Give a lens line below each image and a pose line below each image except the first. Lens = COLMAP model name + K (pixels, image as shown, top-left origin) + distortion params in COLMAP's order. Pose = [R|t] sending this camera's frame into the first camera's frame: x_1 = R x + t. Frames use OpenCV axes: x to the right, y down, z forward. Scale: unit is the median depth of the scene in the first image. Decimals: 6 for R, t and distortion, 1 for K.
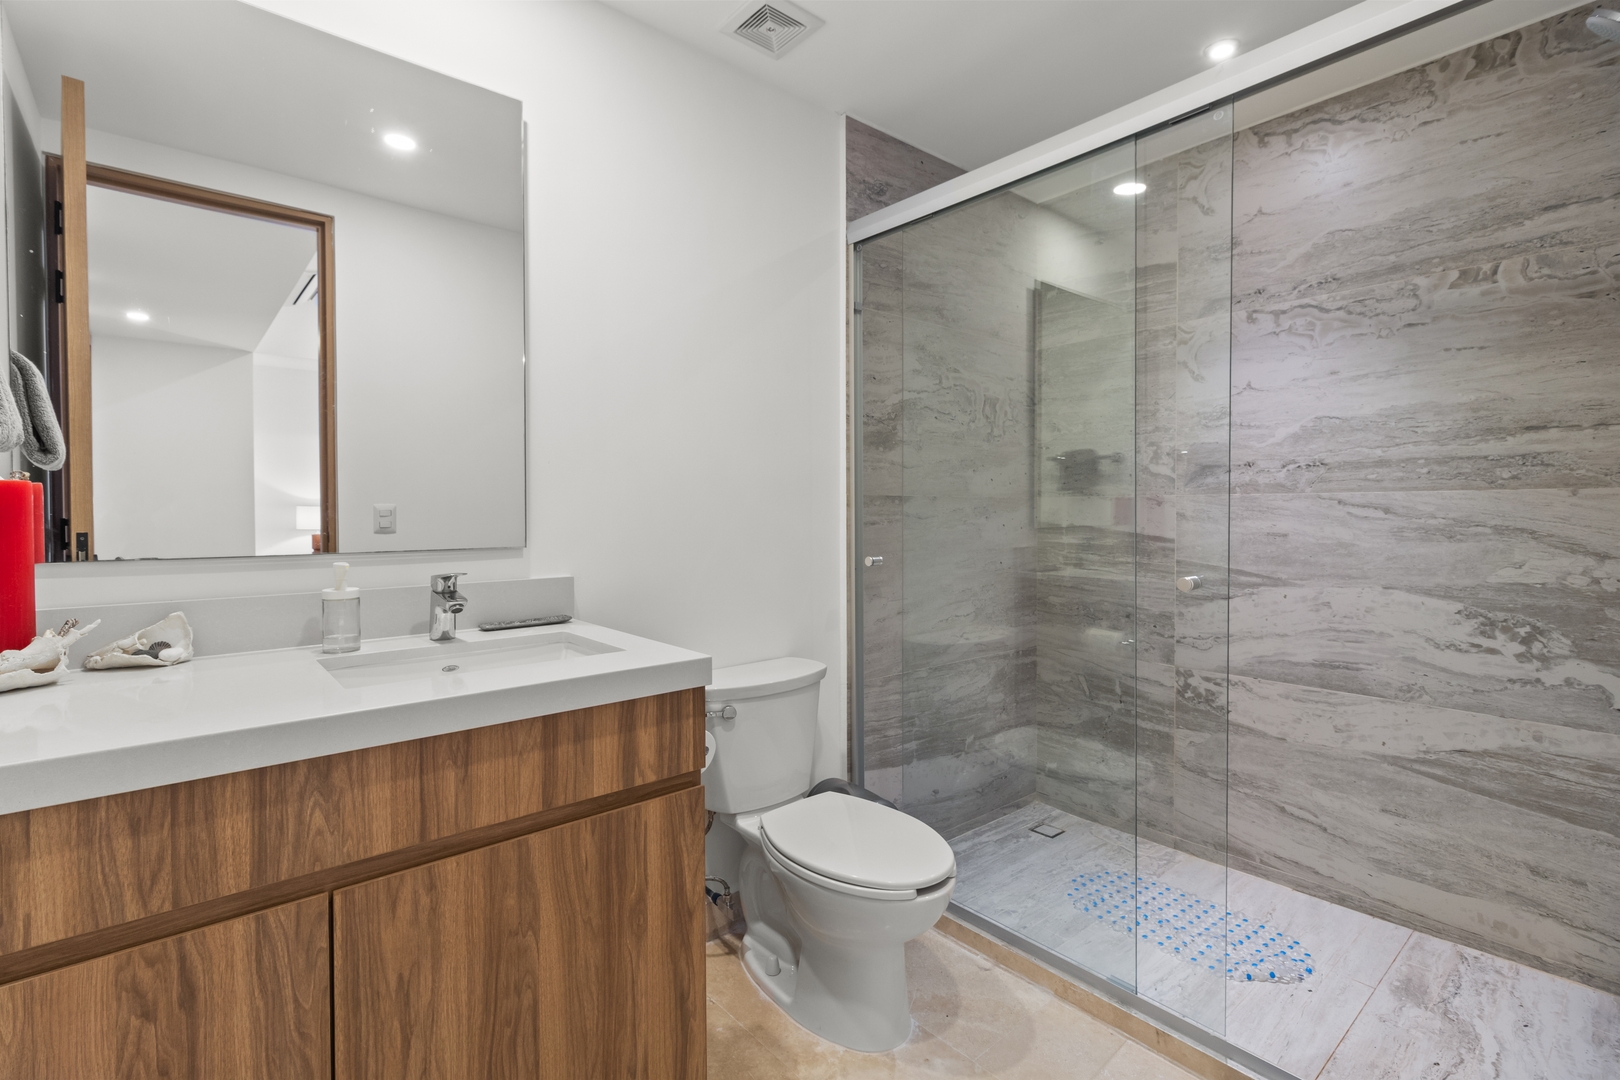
lens RADIAL K [[745.4, 0, 803.2], [0, 745.4, 532.9], [0, 0, 1]] dist [0.004670, 0.000079]
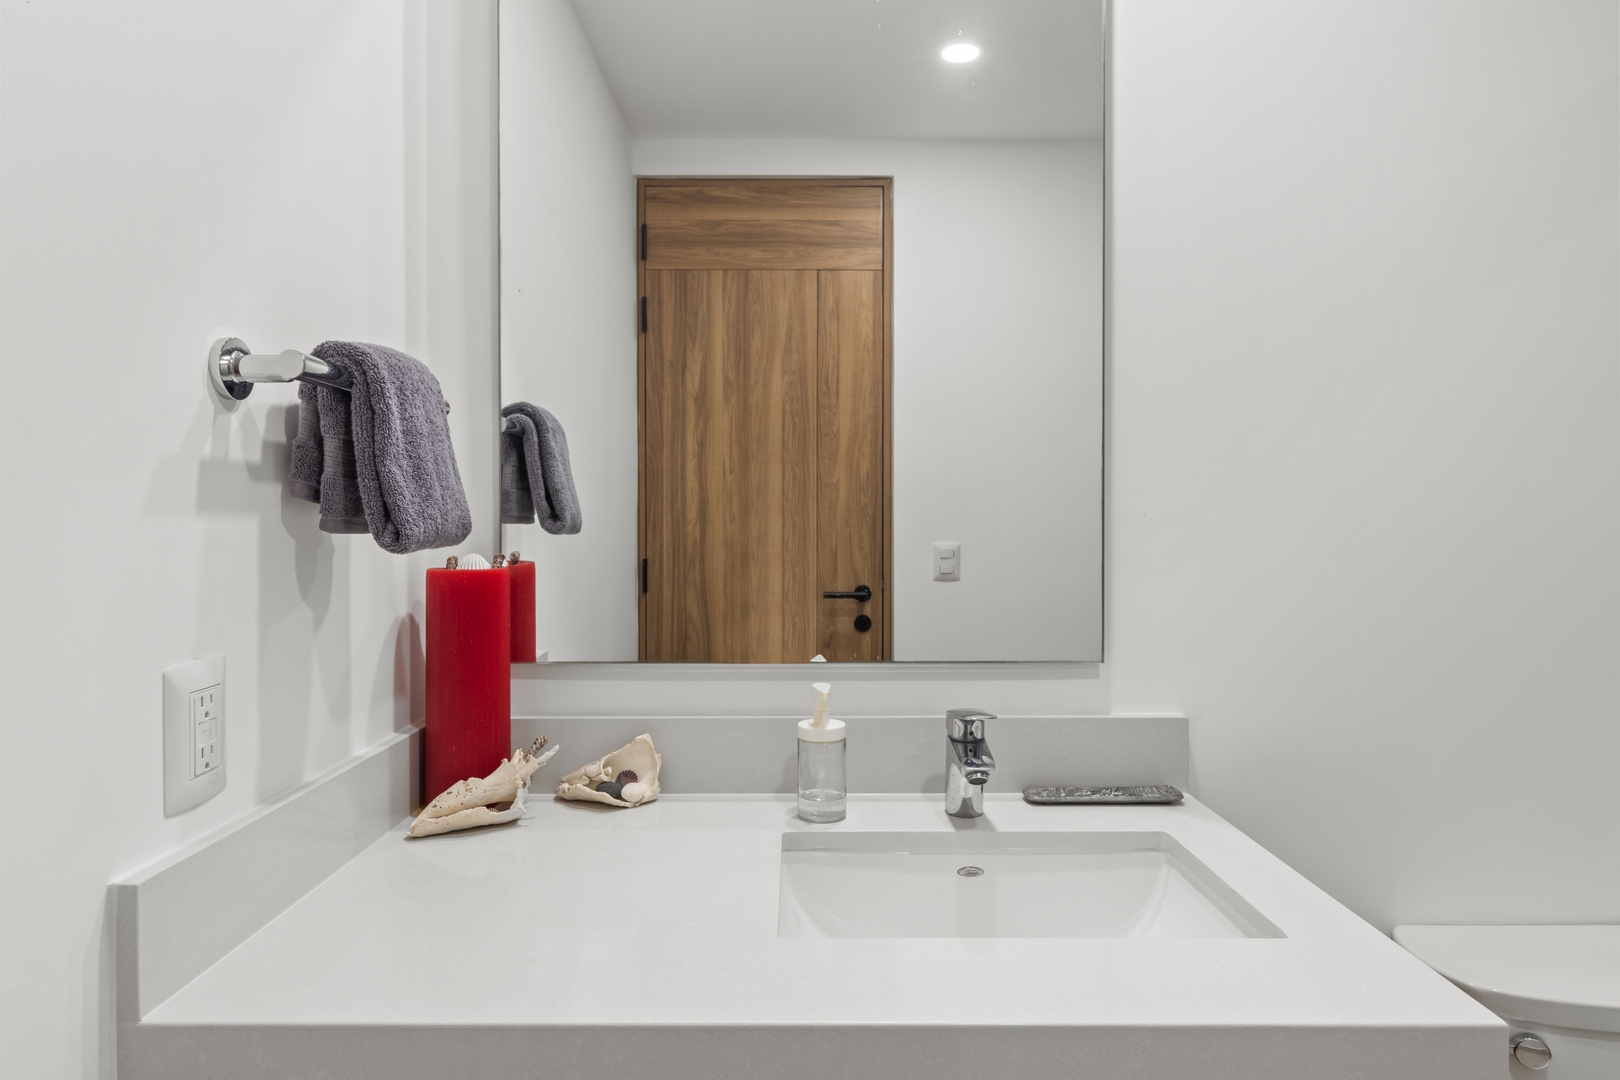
lens RADIAL K [[980.3, 0, 799.2], [0, 980.3, 529.1], [0, 0, 1]] dist [-0.006688, -0.000553]
pose [[0.761049, 0.001836, -0.648692, -0.071733], [-0.010148, 0.999907, -0.009076, -0.085793], [0.648615, 0.013491, 0.760997, 0.319646]]
